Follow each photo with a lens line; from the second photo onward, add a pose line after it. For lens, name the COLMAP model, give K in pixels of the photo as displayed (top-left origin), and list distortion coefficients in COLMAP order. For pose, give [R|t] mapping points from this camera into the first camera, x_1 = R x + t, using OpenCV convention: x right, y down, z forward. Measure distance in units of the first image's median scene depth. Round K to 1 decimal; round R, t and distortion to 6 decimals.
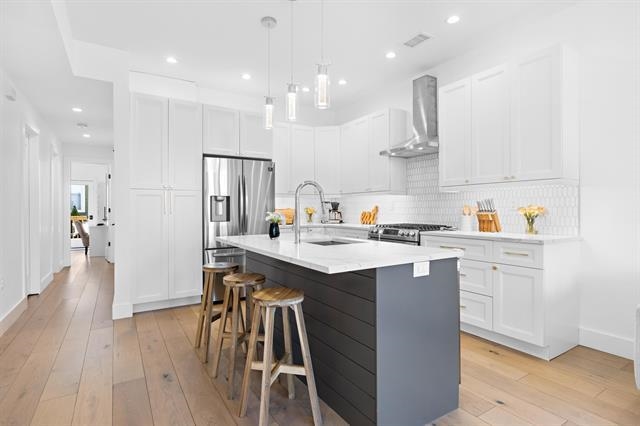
lens RADIAL K [[326.8, 0, 321.2], [0, 326.8, 210.2], [0, 0, 1]] dist [-0.006496, -0.000023]
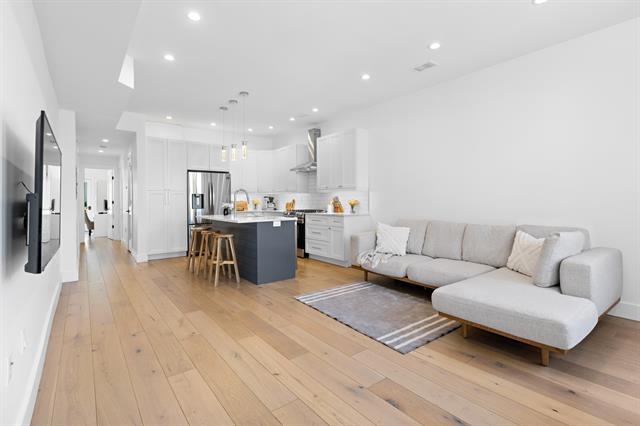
lens RADIAL K [[299.1, 0, 322.8], [0, 299.1, 200.4], [0, 0, 1]] dist [0.000504, 0.000017]
pose [[0.993786, -0.003313, 0.111257, 0.181985], [0.003595, 0.999991, -0.002334, -0.003887], [-0.111248, 0.002719, 0.993789, -0.682113]]
